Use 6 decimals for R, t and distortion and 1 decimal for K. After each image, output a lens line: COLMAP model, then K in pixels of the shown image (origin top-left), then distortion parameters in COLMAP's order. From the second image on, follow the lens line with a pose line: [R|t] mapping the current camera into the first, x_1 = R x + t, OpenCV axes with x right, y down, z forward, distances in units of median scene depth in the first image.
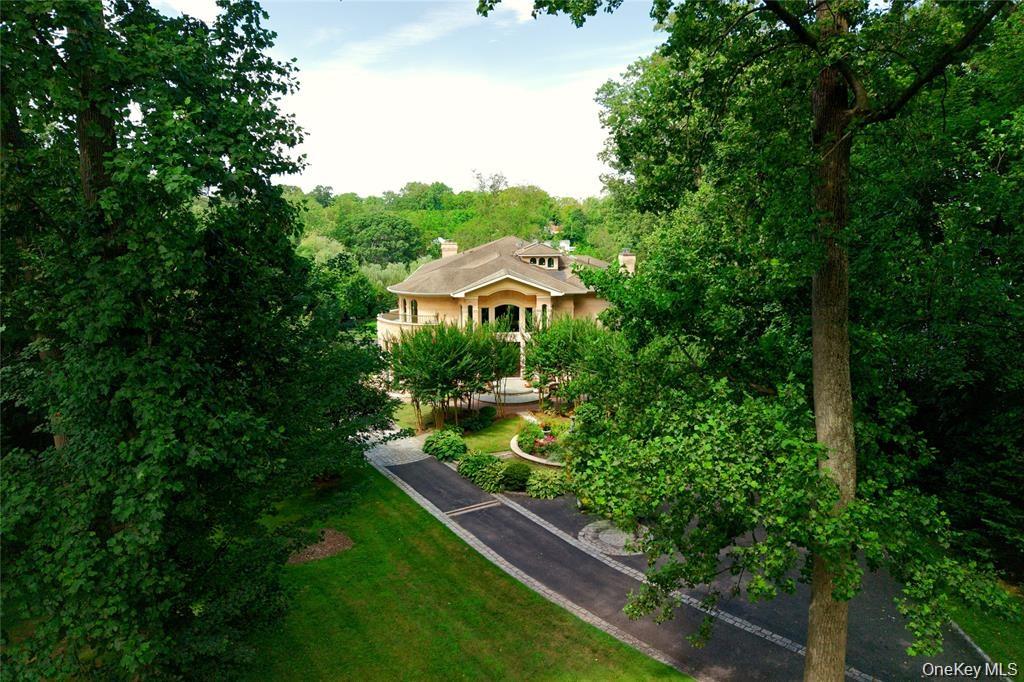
lens RADIAL K [[699.0, 0, 512.0], [0, 699.0, 341.0], [0, 0, 1]] dist [0.047773, 0.000130]
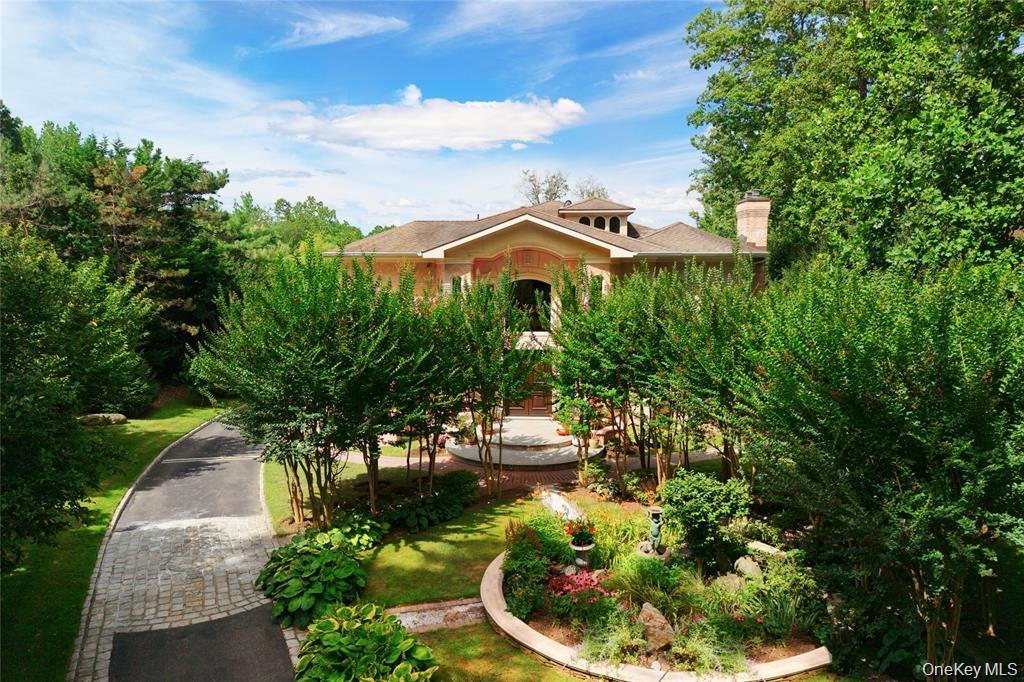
lens RADIAL K [[699.0, 0, 512.0], [0, 699.0, 341.0], [0, 0, 1]] dist [0.047773, 0.000130]
pose [[0.994246, 0.015184, -0.106039, 0.040479], [-0.024393, 0.995988, -0.086096, 0.044113], [0.104306, 0.088187, 0.990628, 0.501828]]
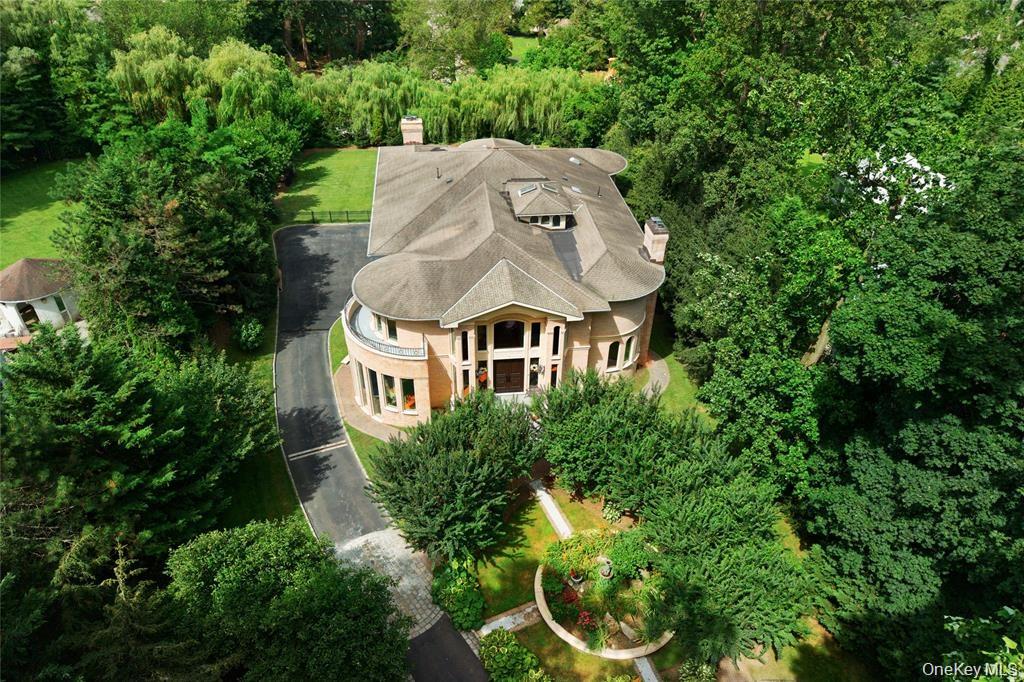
lens RADIAL K [[699.0, 0, 512.0], [0, 699.0, 341.0], [0, 0, 1]] dist [0.047773, 0.000130]
pose [[0.996783, -0.028670, 0.074849, -0.068083], [-0.006979, 0.899248, 0.437383, -0.402898], [-0.079847, -0.436498, 0.896155, 0.295072]]
